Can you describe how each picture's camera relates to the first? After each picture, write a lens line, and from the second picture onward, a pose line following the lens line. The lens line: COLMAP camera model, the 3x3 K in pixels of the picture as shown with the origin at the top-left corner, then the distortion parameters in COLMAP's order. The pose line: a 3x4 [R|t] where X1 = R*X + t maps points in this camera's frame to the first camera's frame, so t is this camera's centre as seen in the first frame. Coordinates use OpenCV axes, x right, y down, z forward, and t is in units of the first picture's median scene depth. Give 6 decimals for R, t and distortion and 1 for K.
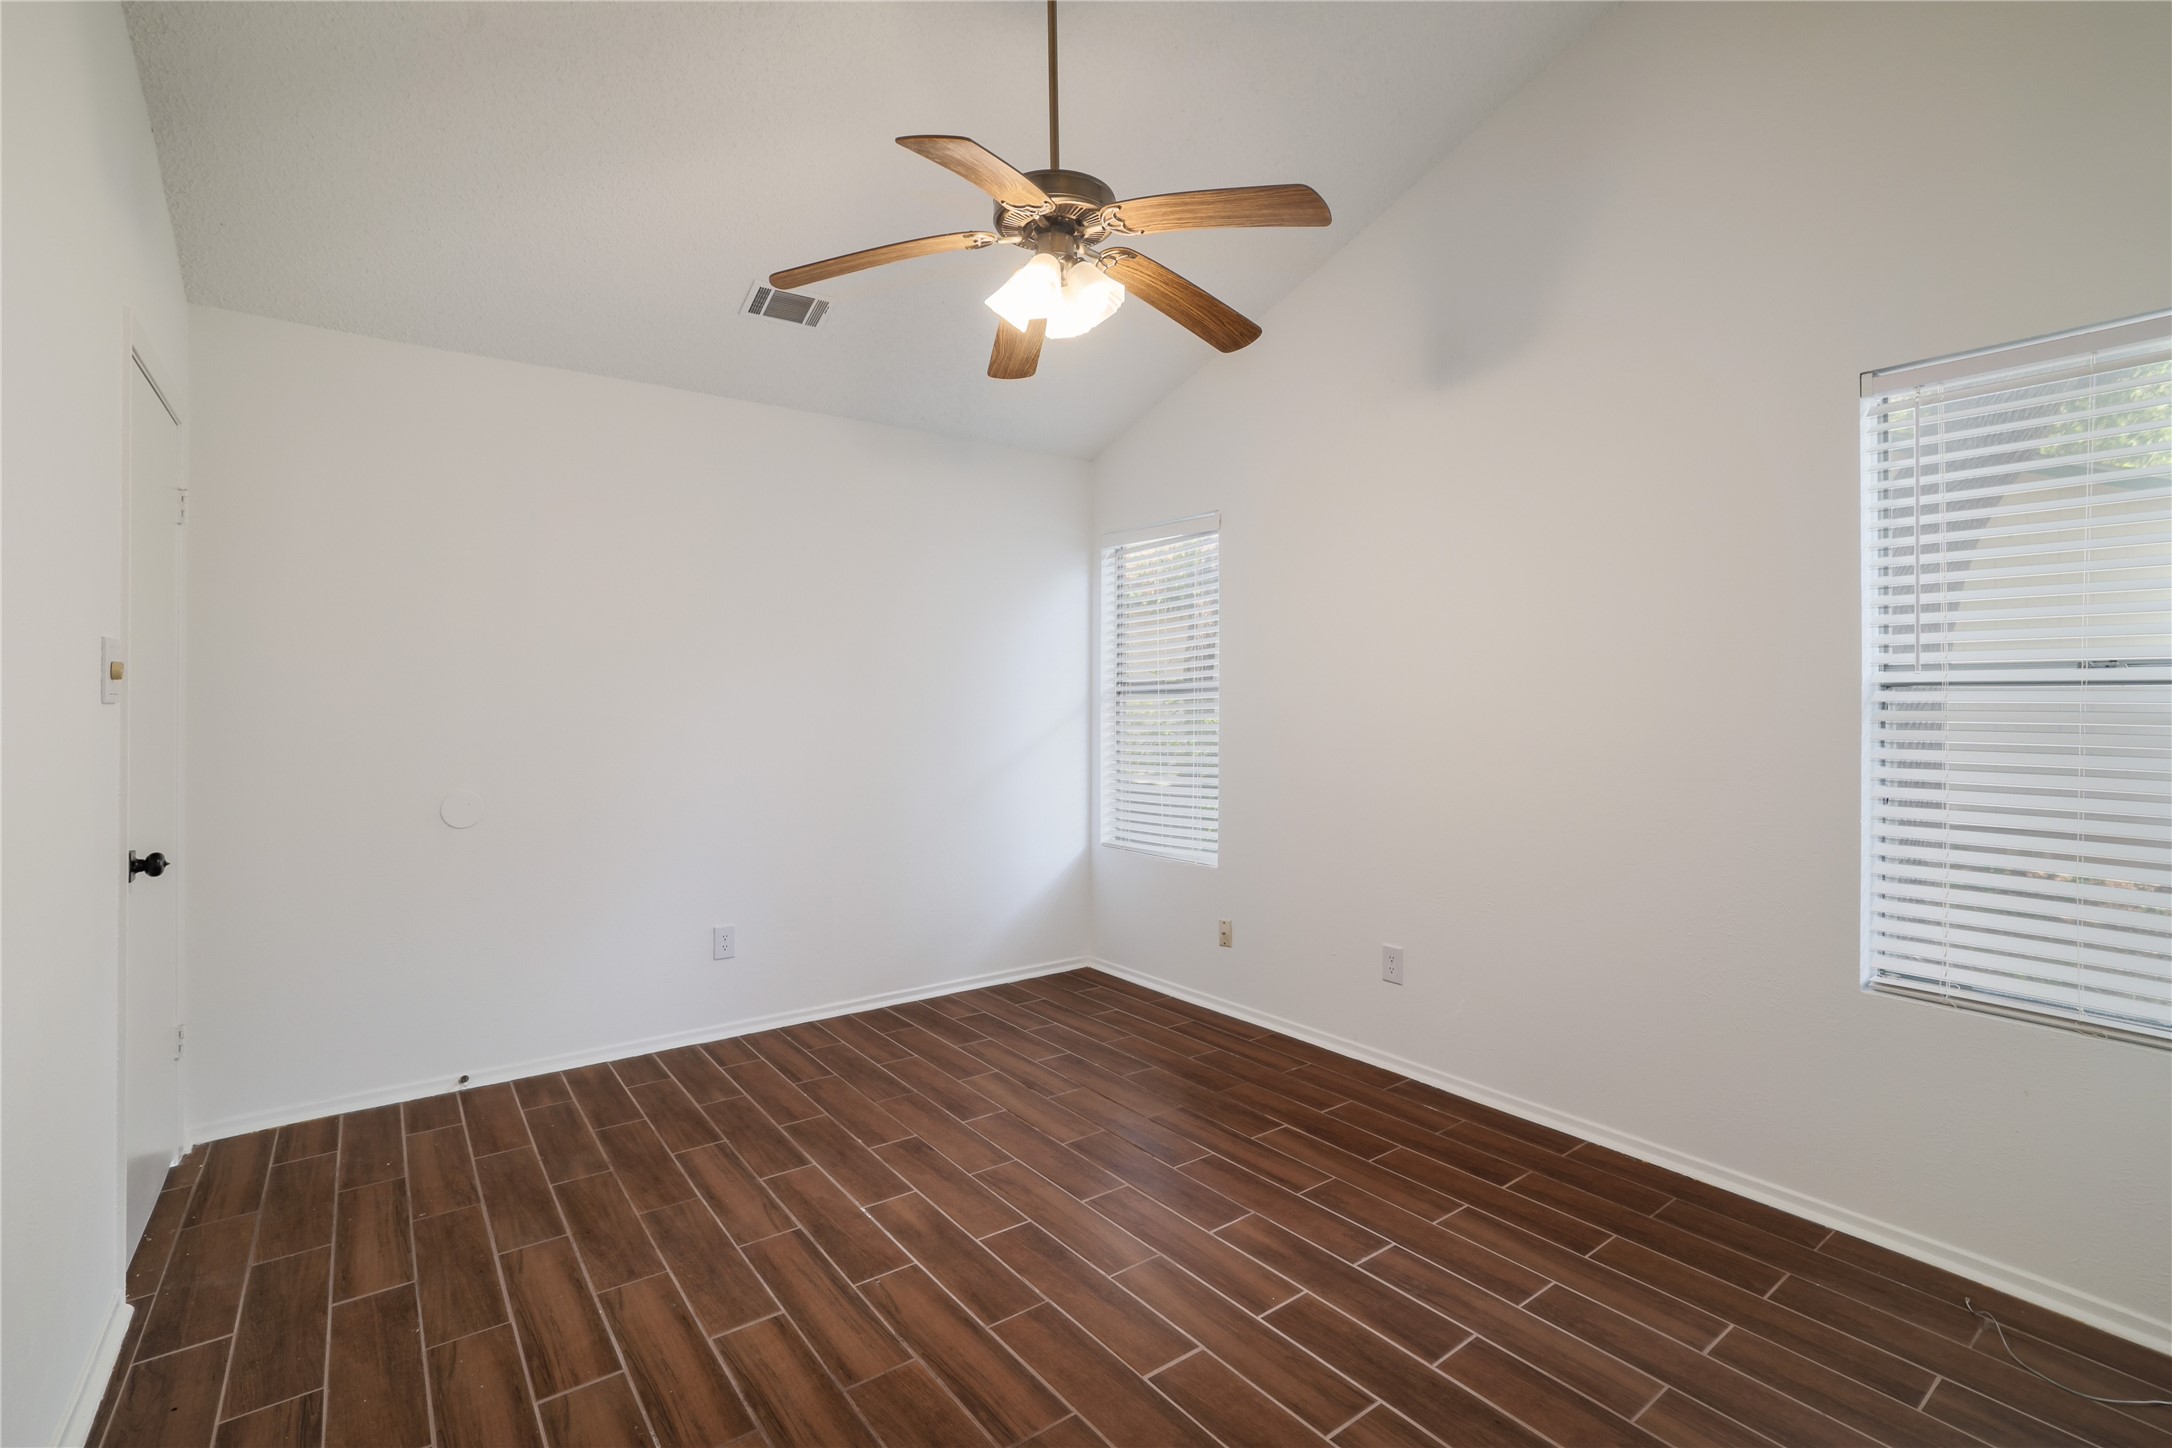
lens RADIAL K [[986.2, 0, 1088.2], [0, 986.2, 693.5], [0, 0, 1]] dist [0.011645, 0.001029]
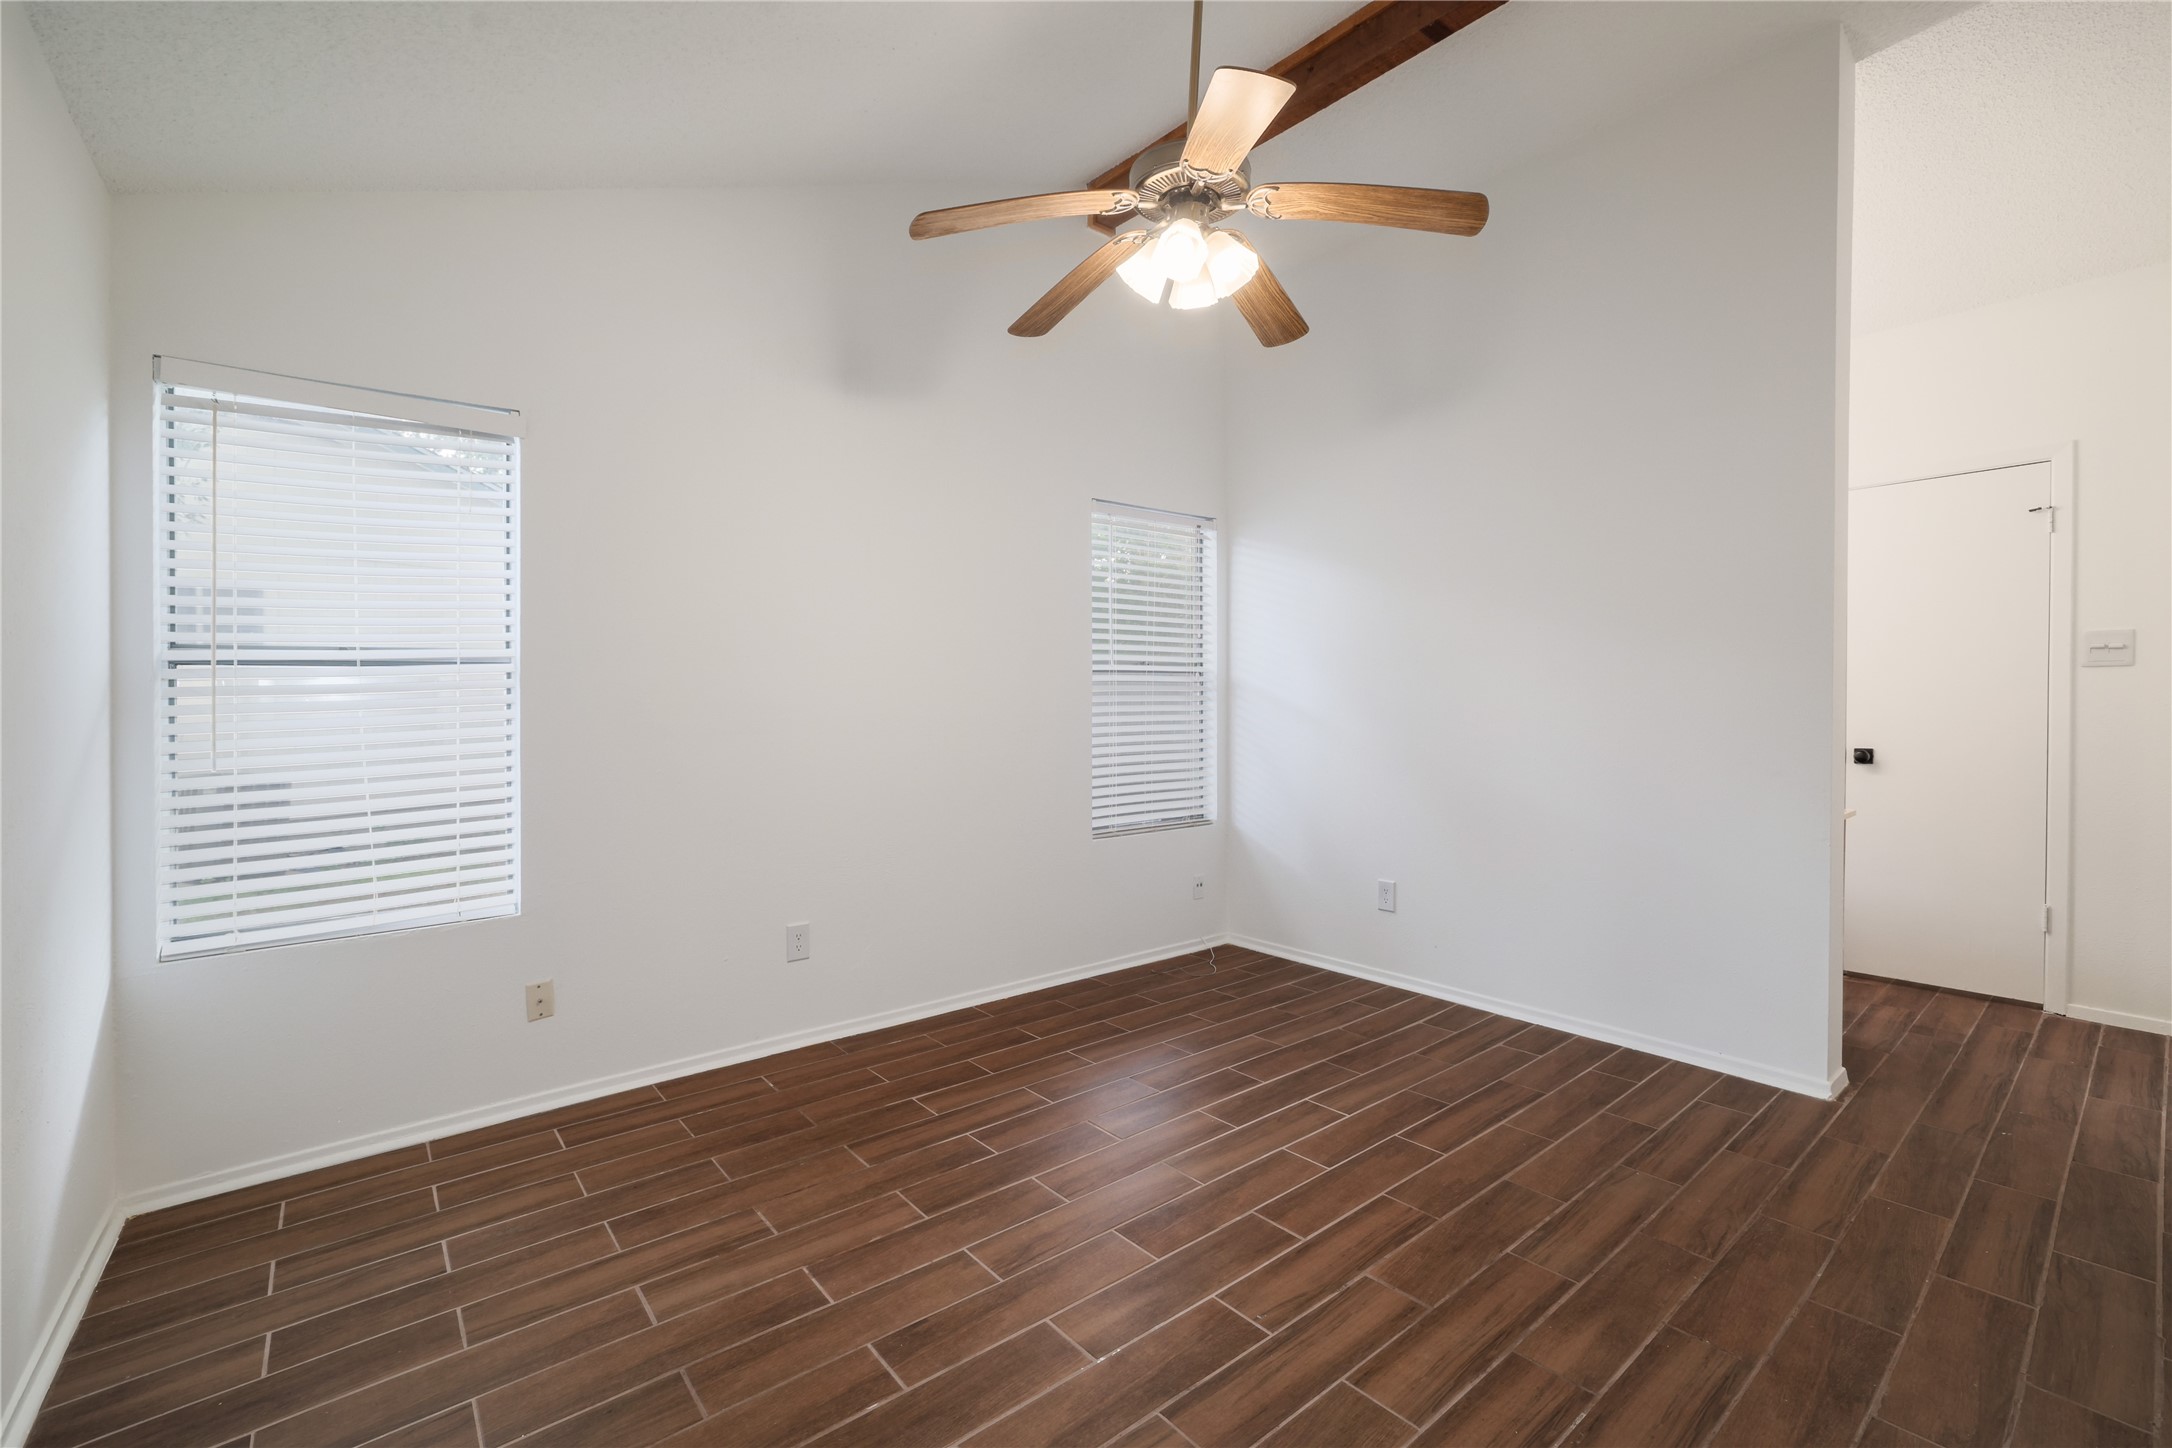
lens RADIAL K [[935.0, 0, 1079.5], [0, 935.0, 714.6], [0, 0, 1]] dist [-0.040003, 0.026407]
pose [[-0.025995, -0.012335, 0.999586, -0.857836], [-0.002123, 0.999922, 0.012284, 0.042048], [-0.999660, -0.001803, -0.026020, 0.994303]]
